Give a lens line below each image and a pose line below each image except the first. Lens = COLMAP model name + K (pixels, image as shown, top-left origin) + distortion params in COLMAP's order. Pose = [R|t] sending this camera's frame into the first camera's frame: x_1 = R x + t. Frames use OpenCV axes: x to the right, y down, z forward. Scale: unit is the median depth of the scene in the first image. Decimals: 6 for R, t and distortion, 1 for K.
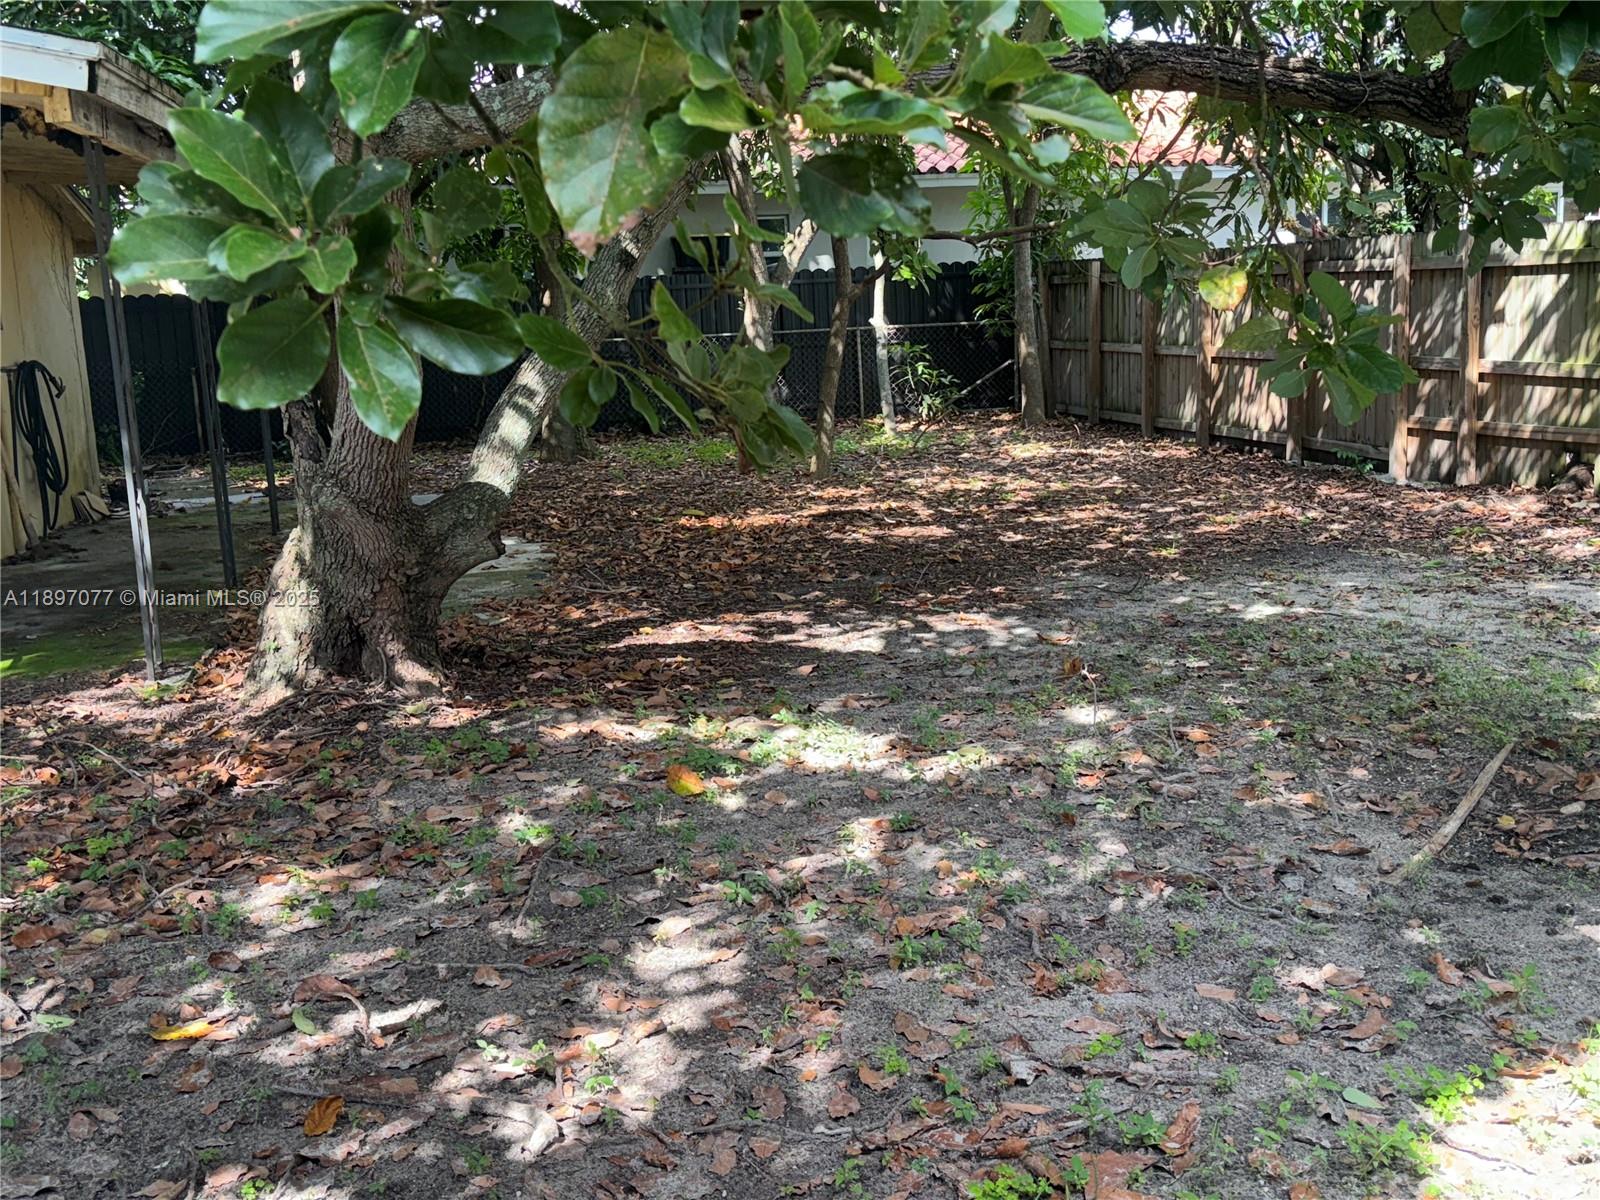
lens RADIAL K [[1728.3, 0, 797.6], [0, 1728.3, 599.6], [0, 0, 1]] dist [-0.005826, 0.000000]
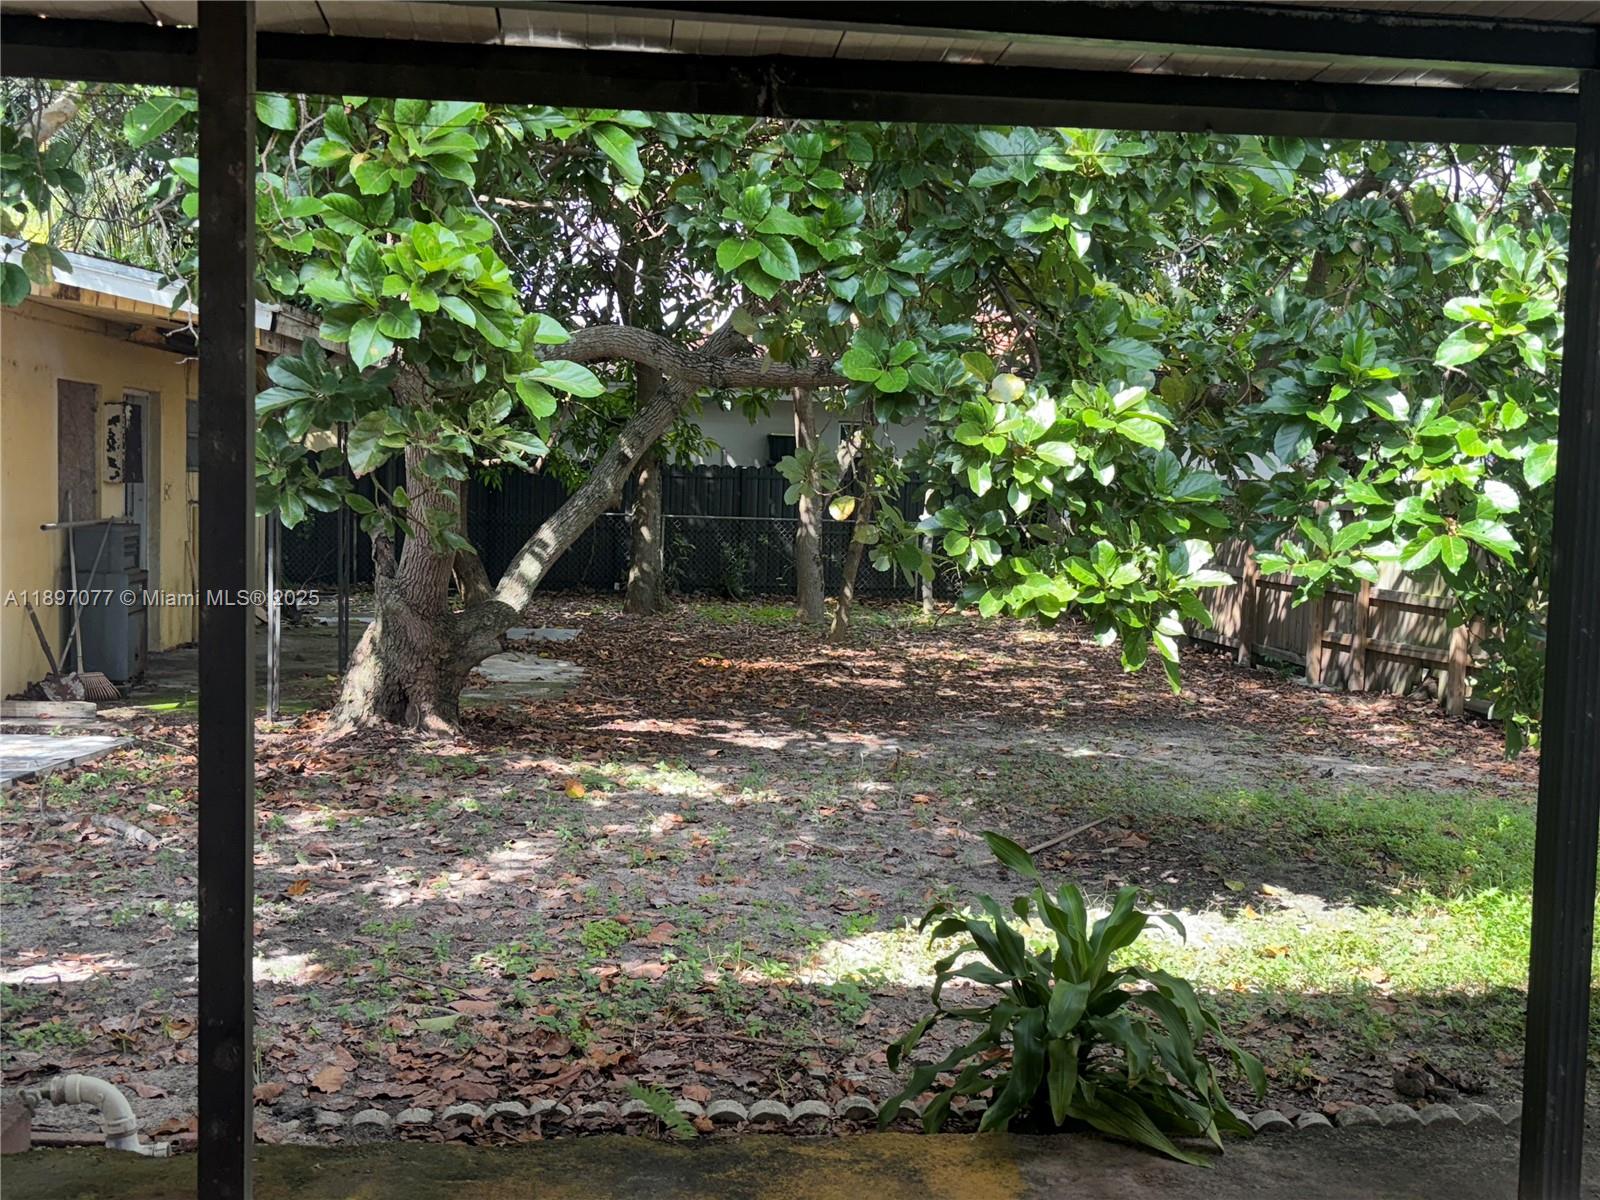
lens RADIAL K [[1728.3, 0, 799.8], [0, 1728.3, 607.4], [0, 0, 1]] dist [-0.005826, 0.000000]
pose [[0.991983, 0.083633, -0.094736, 0.196744], [-0.092910, 0.990824, -0.098164, 0.054208], [0.085657, 0.106179, 0.990651, -0.406487]]
